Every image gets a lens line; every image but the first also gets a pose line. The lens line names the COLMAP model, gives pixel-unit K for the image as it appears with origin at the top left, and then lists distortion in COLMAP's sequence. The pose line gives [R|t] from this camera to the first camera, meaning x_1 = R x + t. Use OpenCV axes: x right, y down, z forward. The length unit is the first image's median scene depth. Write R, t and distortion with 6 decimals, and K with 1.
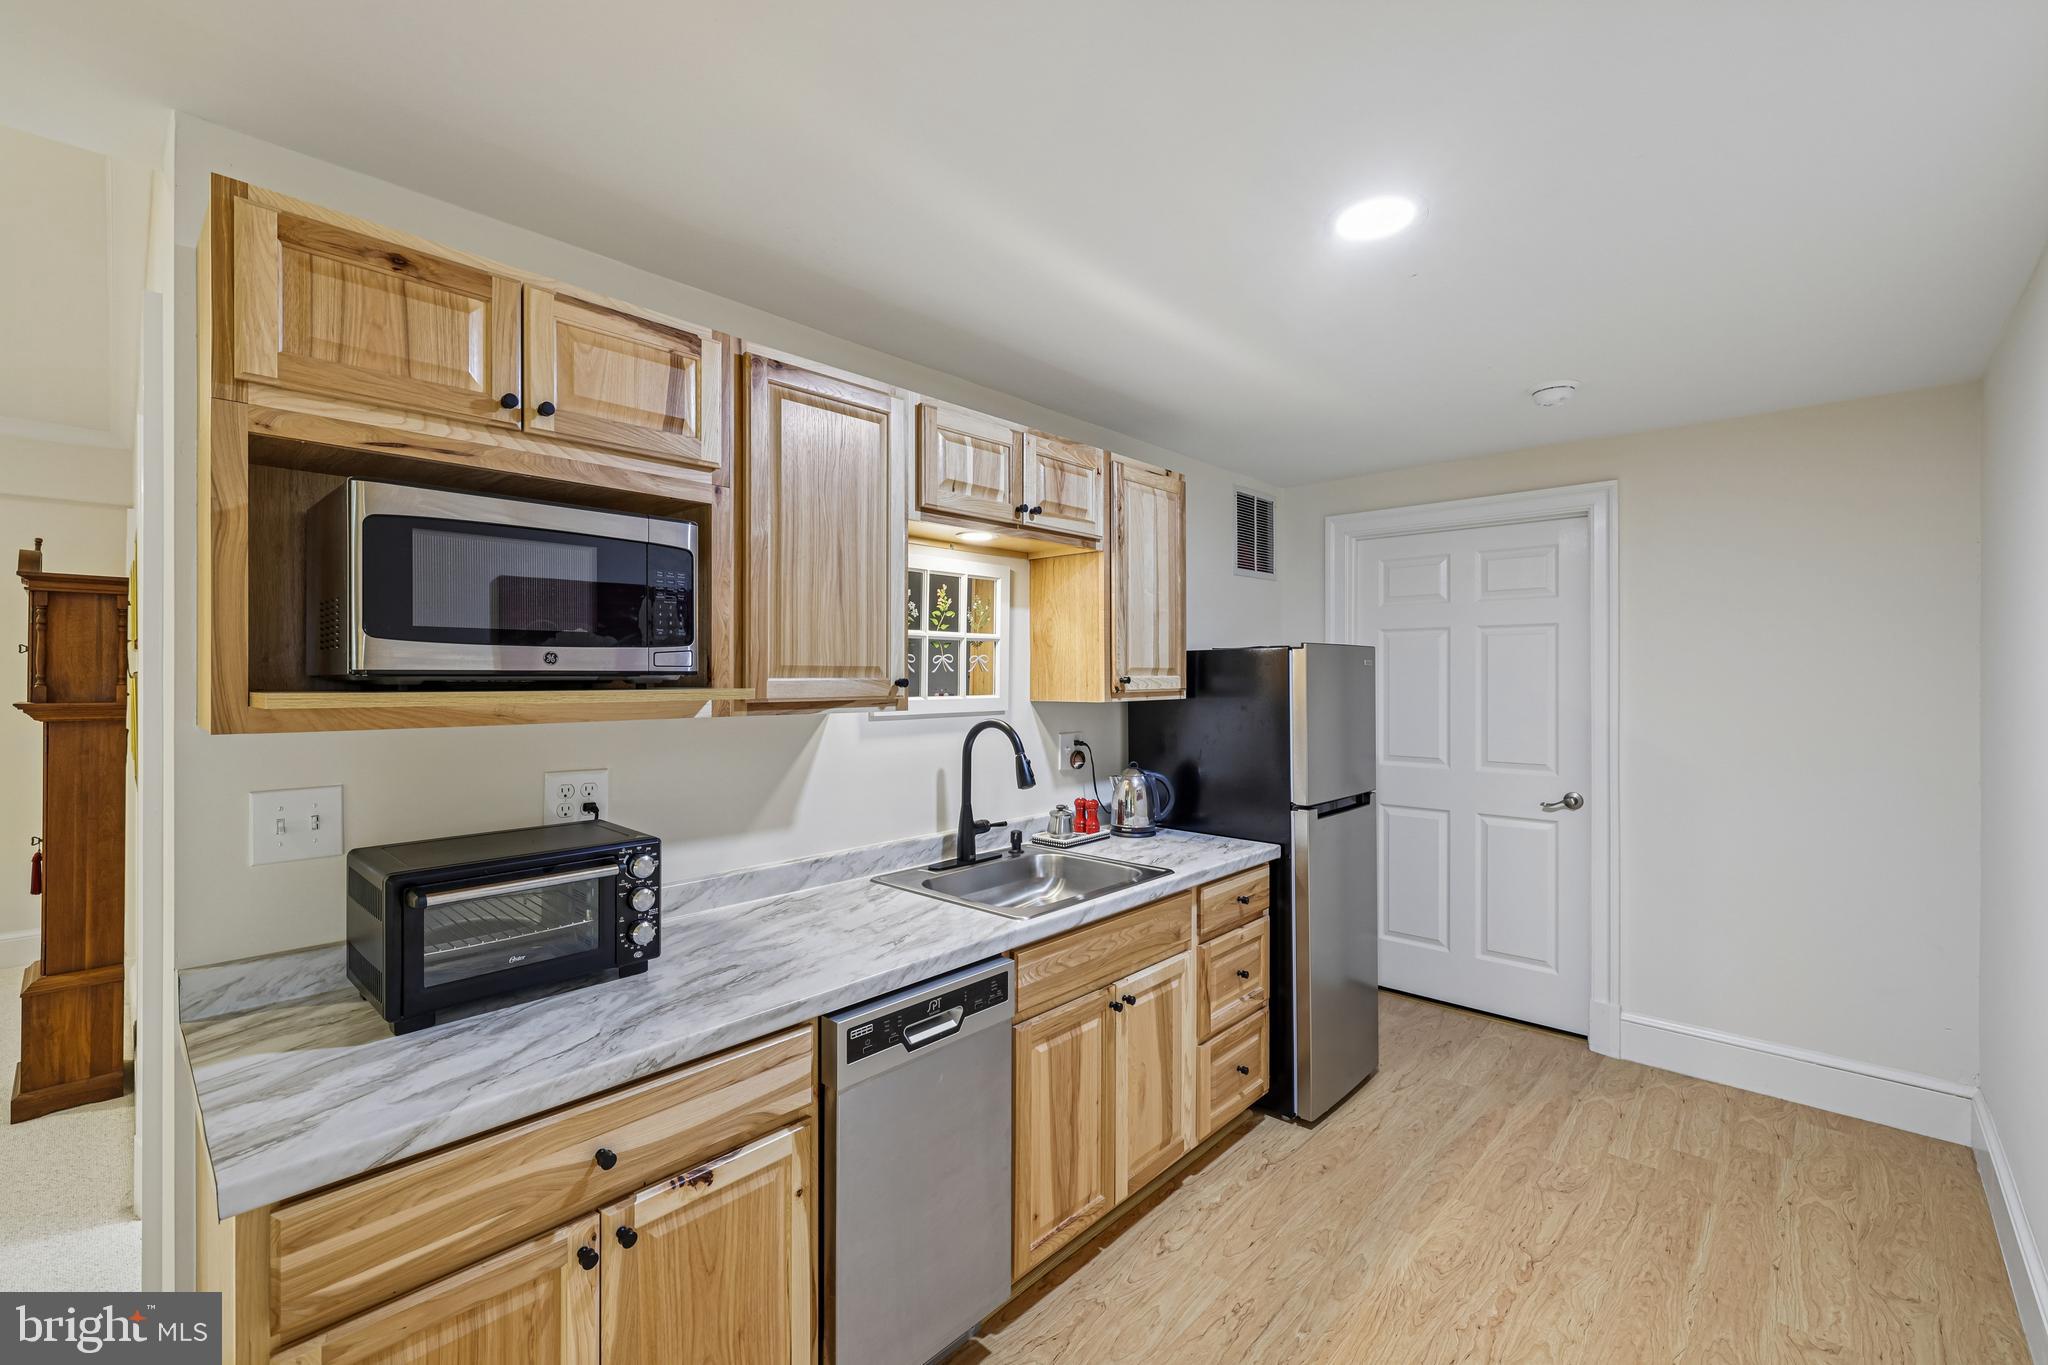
lens RADIAL K [[873.3, 0, 1026.7], [0, 873.3, 674.5], [0, 0, 1]] dist [-0.003408, -0.000885]
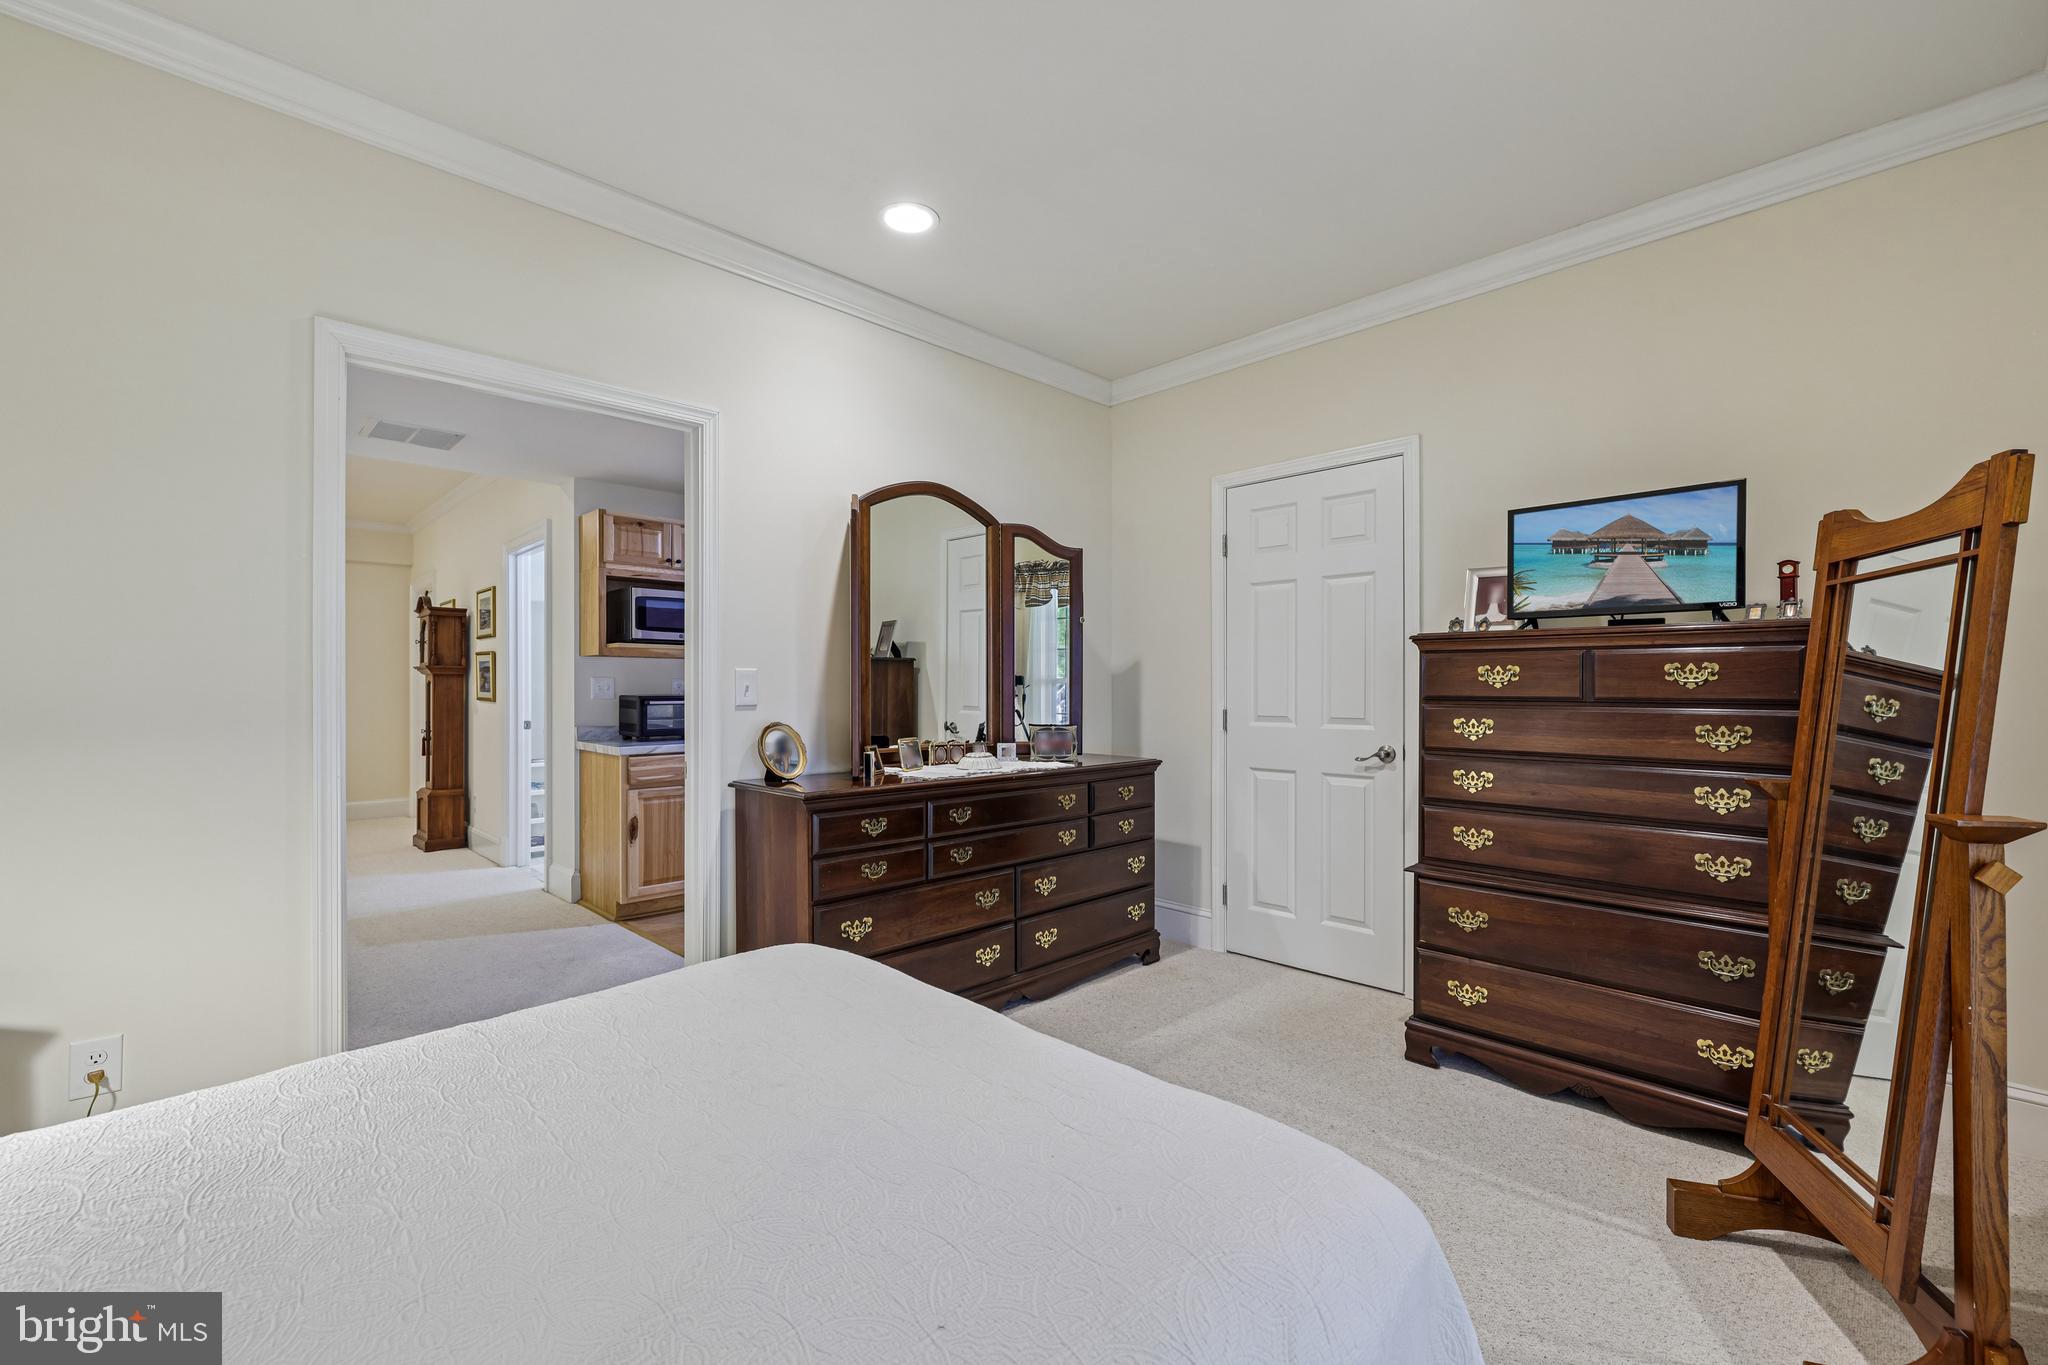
lens RADIAL K [[873.3, 0, 1020.2], [0, 873.3, 686.7], [0, 0, 1]] dist [-0.003408, -0.000885]
pose [[0.999109, -0.001236, -0.042181, 0.968941], [0.001192, 0.999999, -0.001070, 0.193285], [0.042182, 0.001018, 0.999109, -2.475350]]
